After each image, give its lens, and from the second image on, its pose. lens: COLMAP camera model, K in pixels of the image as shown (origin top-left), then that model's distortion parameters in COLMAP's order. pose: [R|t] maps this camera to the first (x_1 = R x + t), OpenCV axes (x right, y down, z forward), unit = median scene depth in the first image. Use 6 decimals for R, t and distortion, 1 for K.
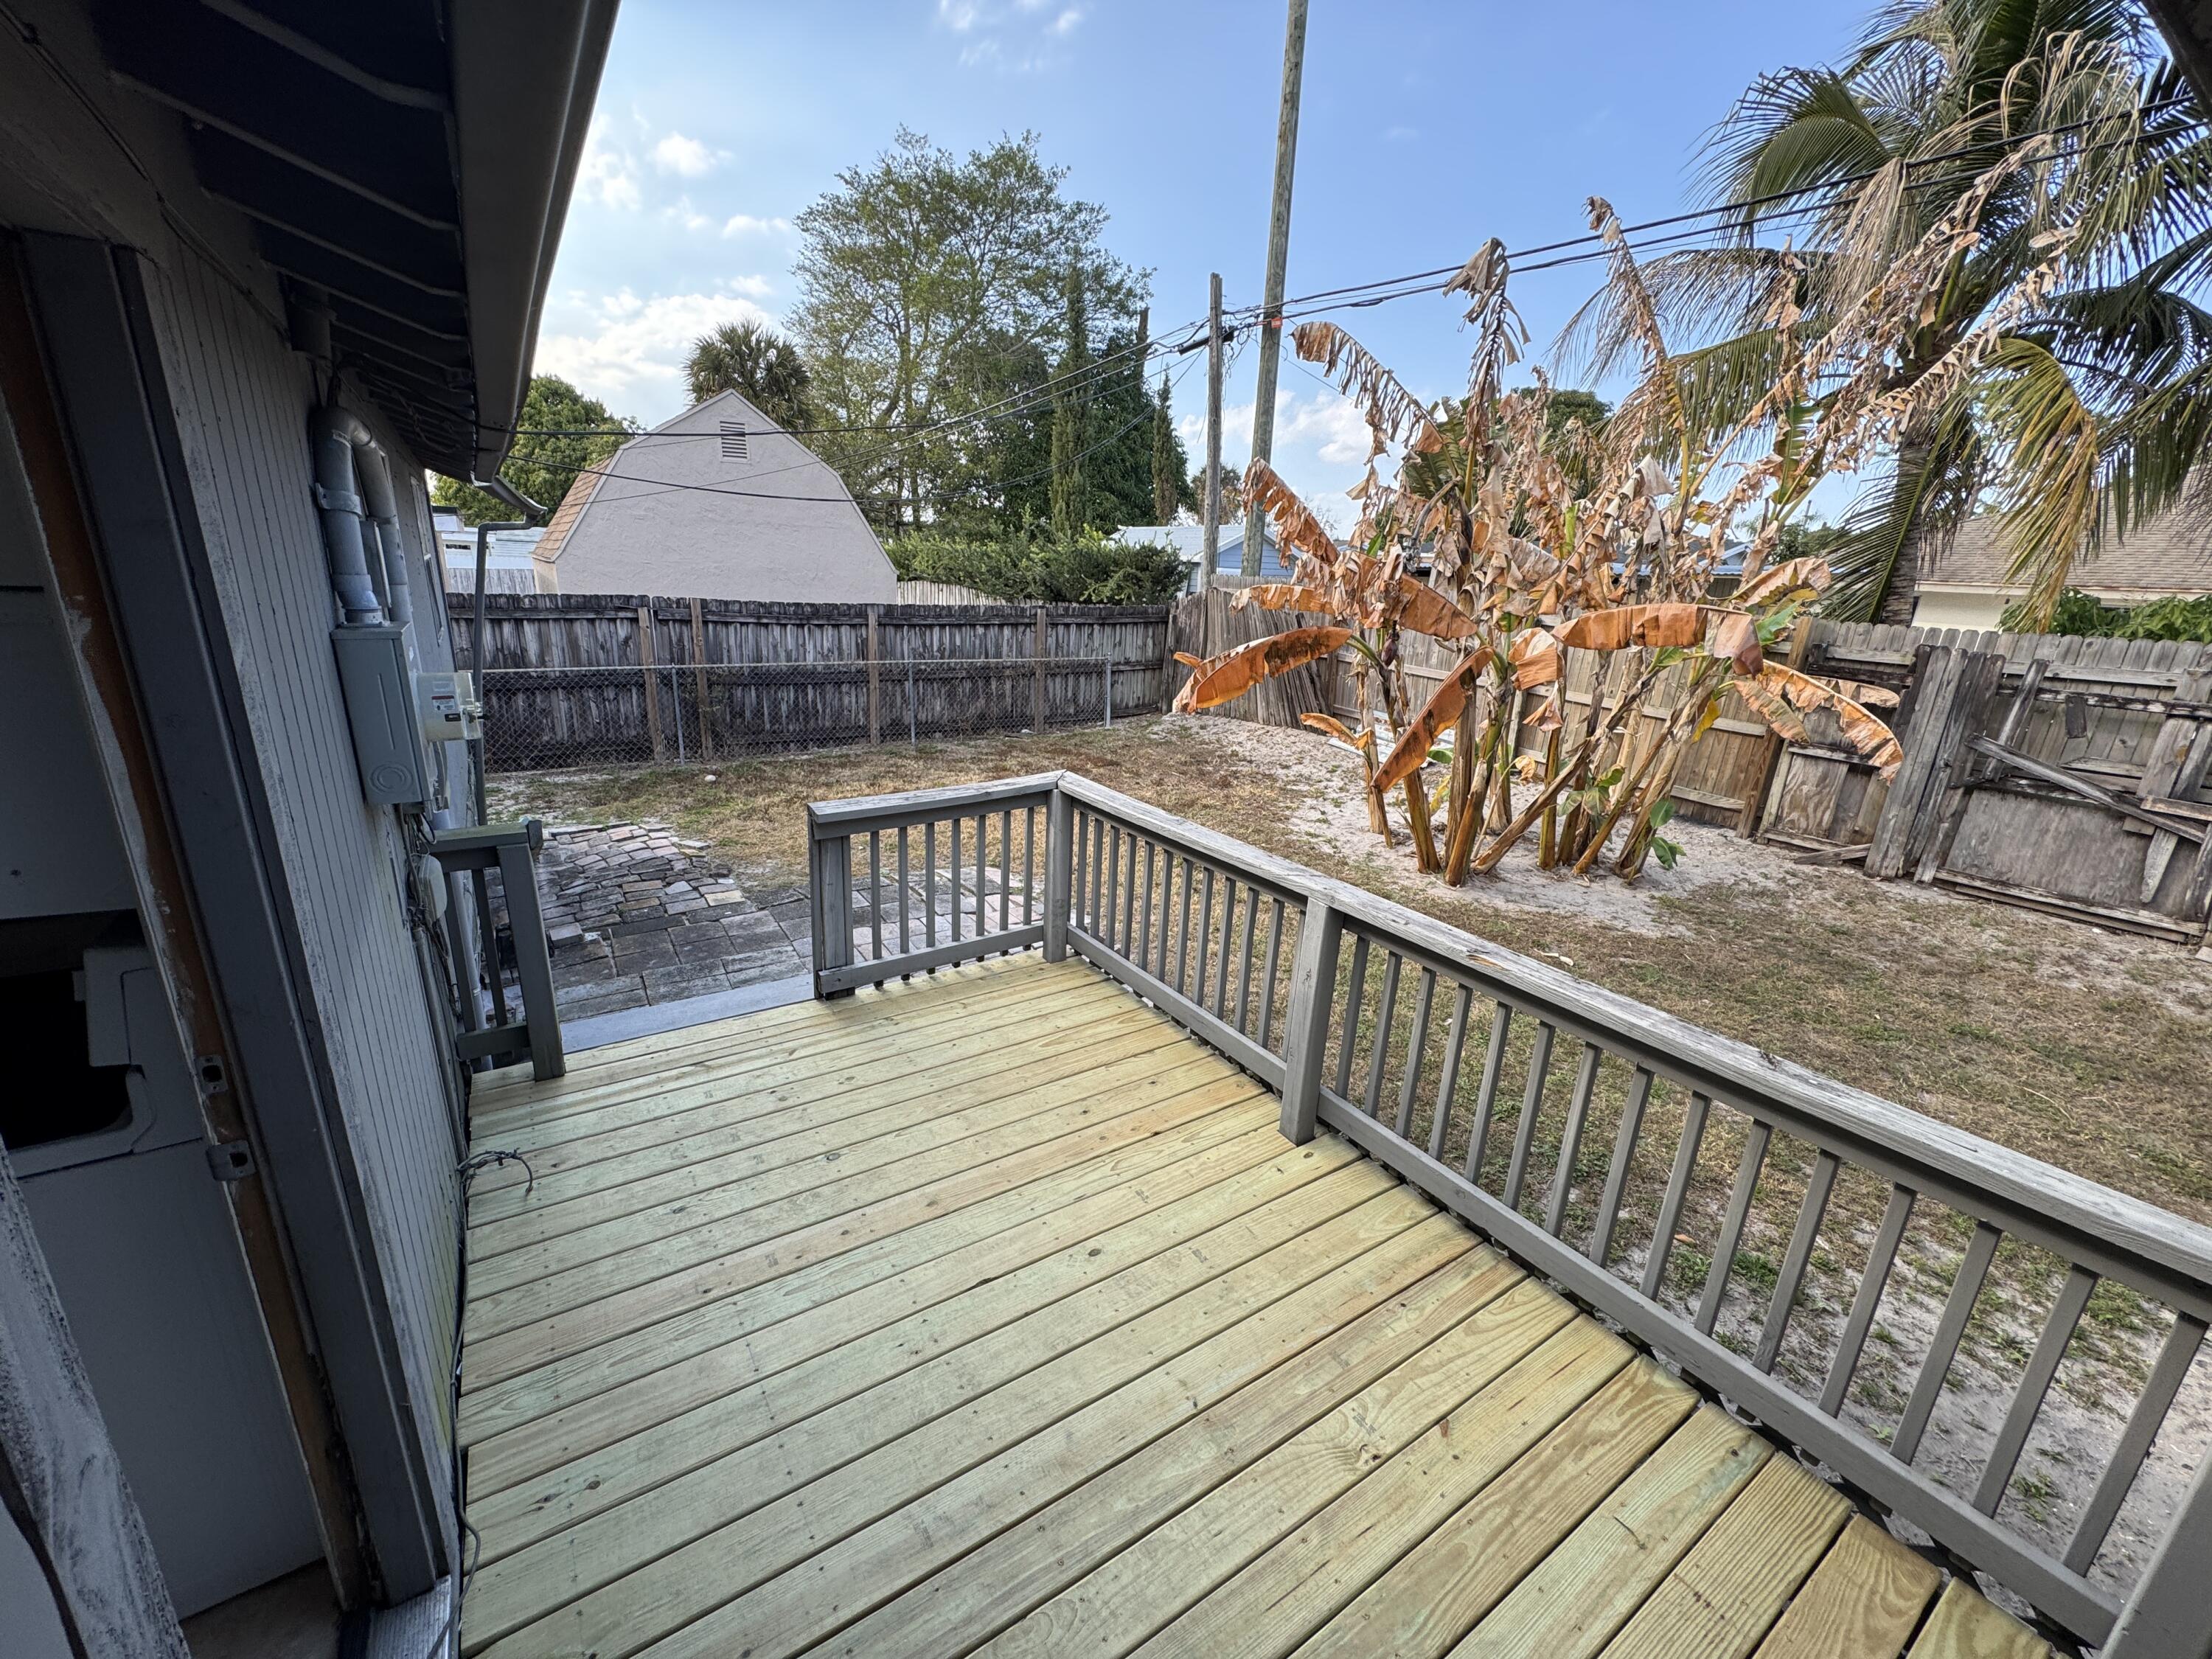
lens RADIAL K [[882.9, 0, 1099.9], [0, 882.9, 830.2], [0, 0, 1]] dist [0.002681, -0.000645]
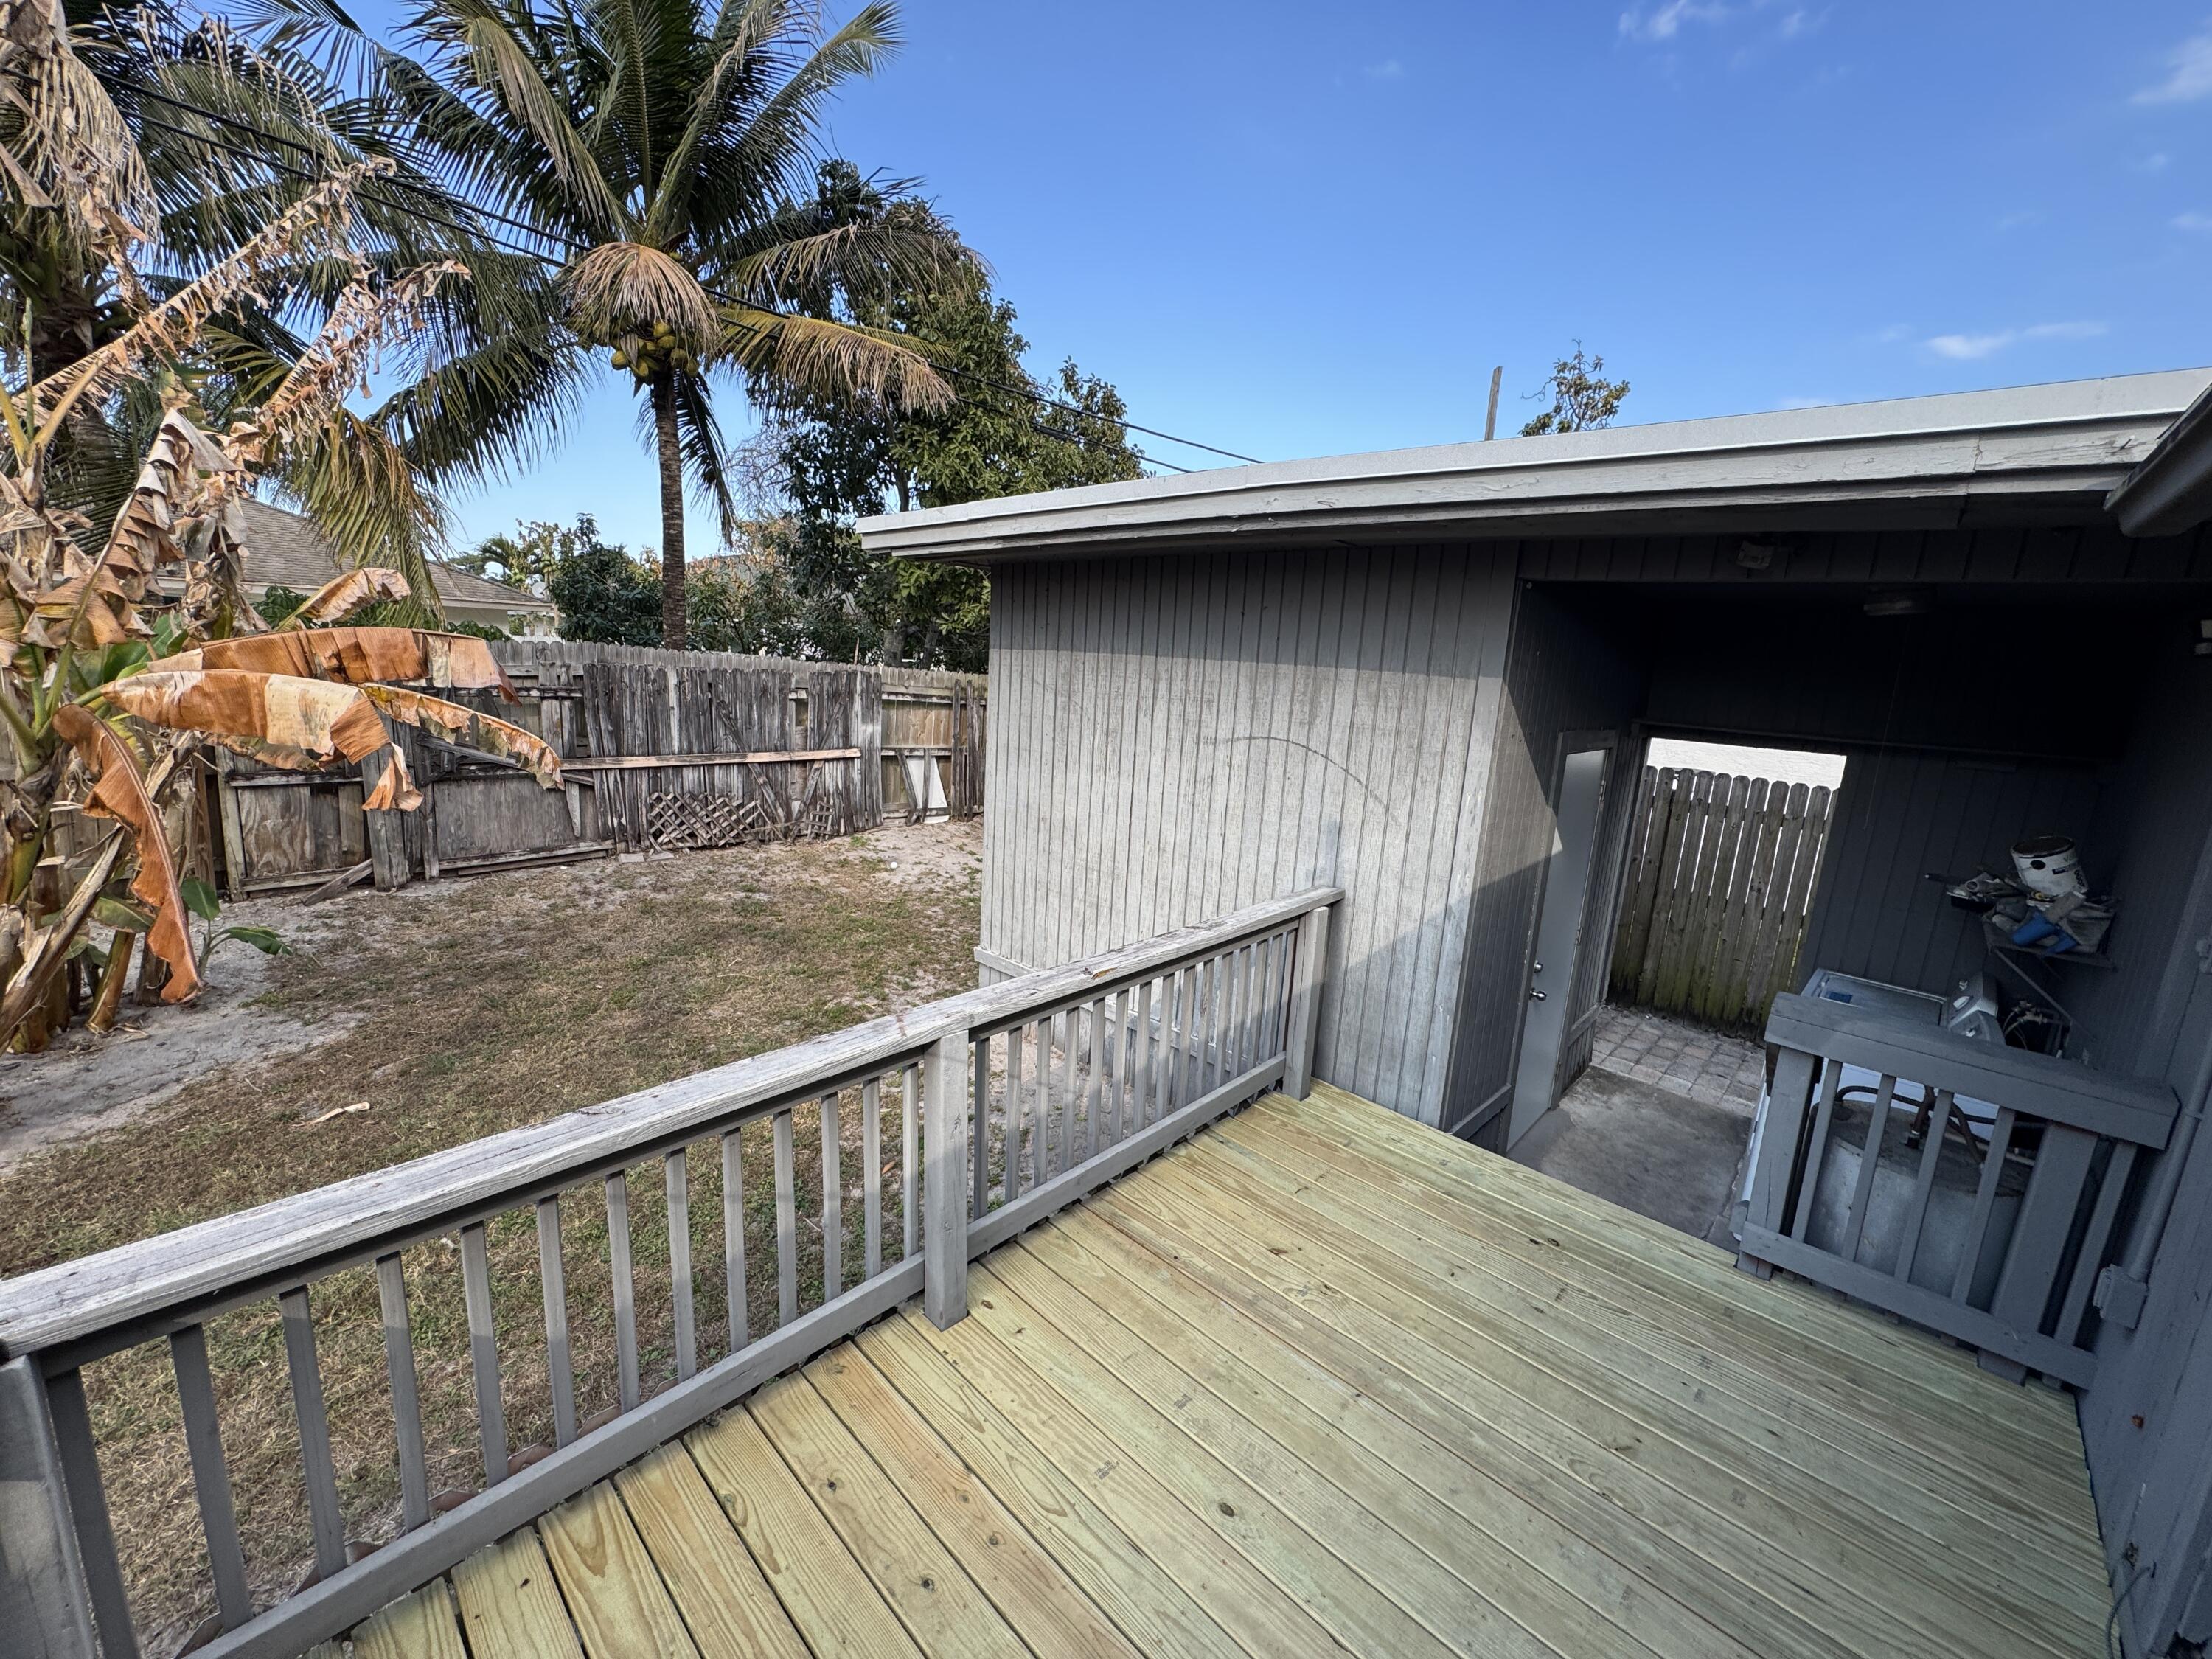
lens RADIAL K [[882.9, 0, 1105.7], [0, 882.9, 832.5], [0, 0, 1]] dist [0.002681, -0.000645]
pose [[-0.235538, -0.247914, 0.939713, -0.237753], [0.214814, 0.929721, 0.299121, -0.142727], [-0.947827, 0.272318, -0.165729, 0.440993]]
